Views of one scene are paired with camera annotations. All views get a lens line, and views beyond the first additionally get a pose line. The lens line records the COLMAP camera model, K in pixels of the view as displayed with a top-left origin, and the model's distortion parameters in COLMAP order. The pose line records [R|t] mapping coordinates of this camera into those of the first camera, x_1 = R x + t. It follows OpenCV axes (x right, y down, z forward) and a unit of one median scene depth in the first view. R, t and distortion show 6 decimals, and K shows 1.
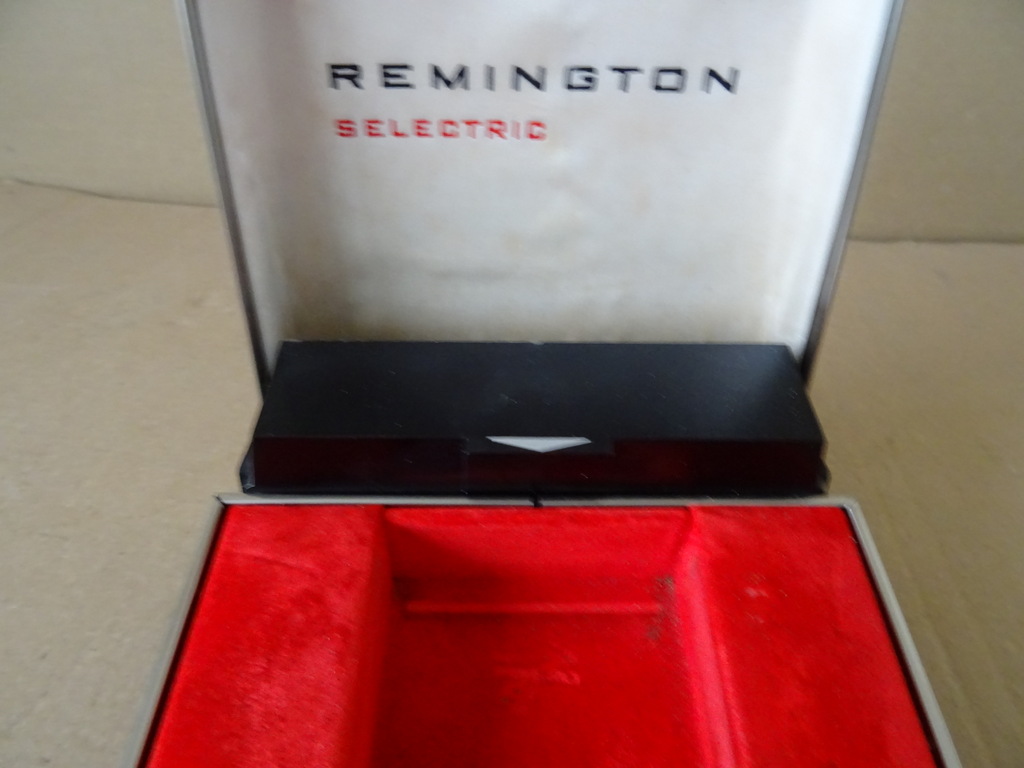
lens RADIAL K [[735.1, 0, 512.0], [0, 735.1, 384.0], [0, 0, 1]] dist [0.004434, 0.000852]
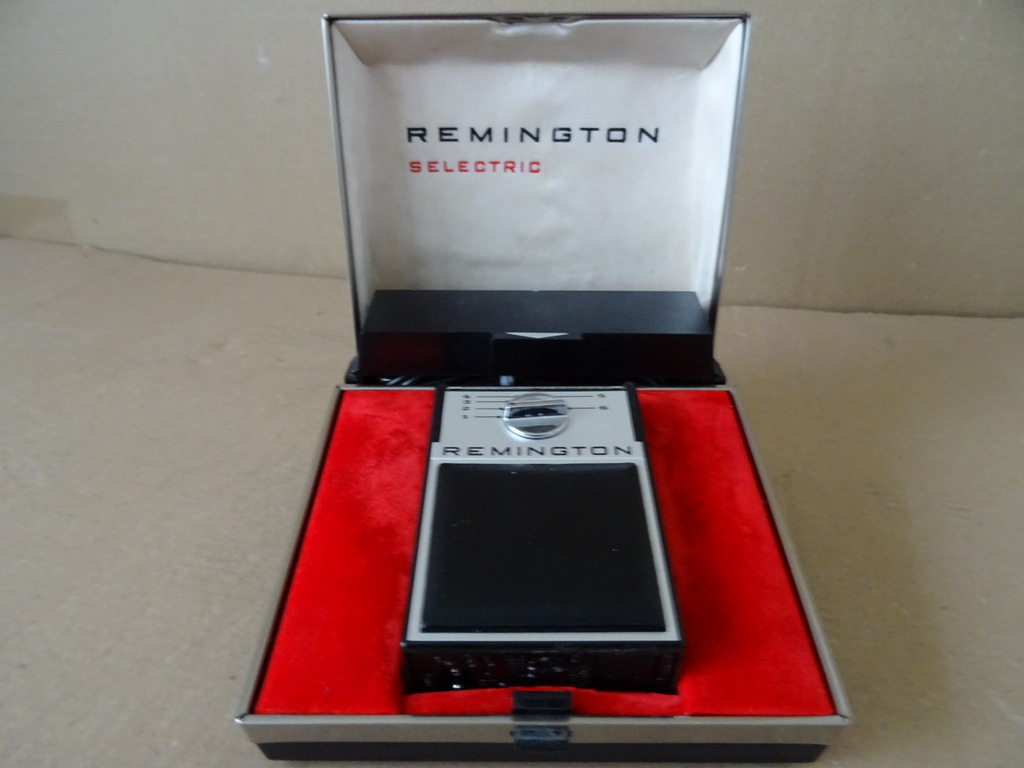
lens RADIAL K [[766.0, 0, 512.0], [0, 766.0, 384.0], [0, 0, 1]] dist [0.005457, -0.003204]
pose [[0.999936, -0.006116, -0.009544, -0.003937], [0.004936, 0.992874, -0.119067, 0.326583], [0.010204, 0.119012, 0.992840, -0.605296]]
